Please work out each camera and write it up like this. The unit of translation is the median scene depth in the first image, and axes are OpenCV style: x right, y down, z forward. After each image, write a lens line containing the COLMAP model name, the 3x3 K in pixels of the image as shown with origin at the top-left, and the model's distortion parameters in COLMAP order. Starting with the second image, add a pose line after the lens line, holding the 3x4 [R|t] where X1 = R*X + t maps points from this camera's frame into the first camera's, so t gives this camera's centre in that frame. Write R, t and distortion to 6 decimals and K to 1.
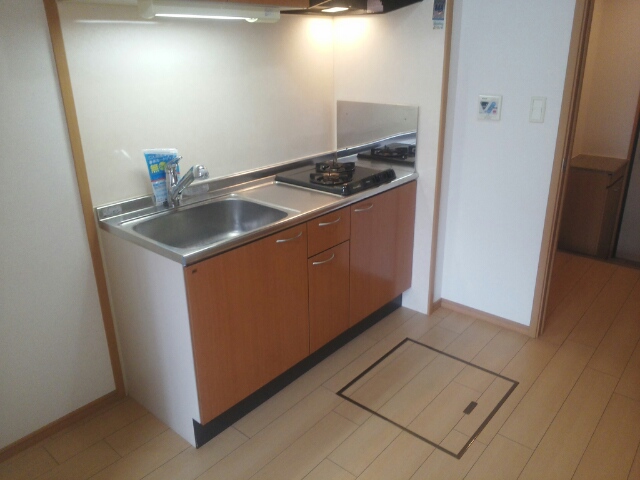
lens RADIAL K [[504.4, 0, 324.7], [0, 504.4, 243.7], [0, 0, 1]] dist [0.011617, -0.000958]
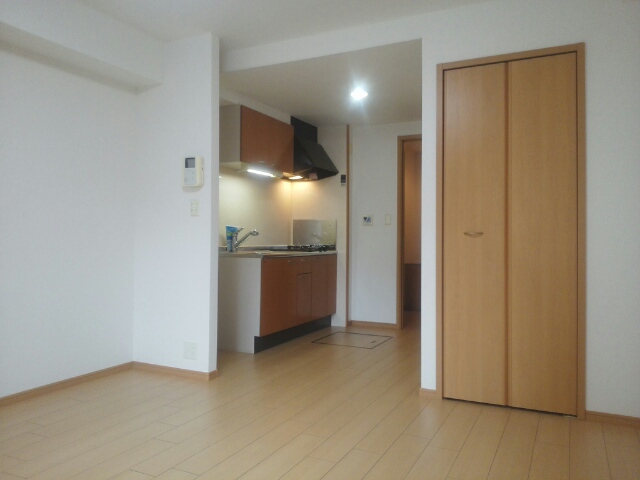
lens RADIAL K [[504.4, 0, 319.2], [0, 504.4, 238.4], [0, 0, 1]] dist [0.011617, -0.000958]
pose [[0.973414, 0.020890, 0.228100, -0.376437], [0.061594, 0.935280, -0.348508, 0.553753], [-0.220618, 0.353292, 0.909127, -0.916950]]
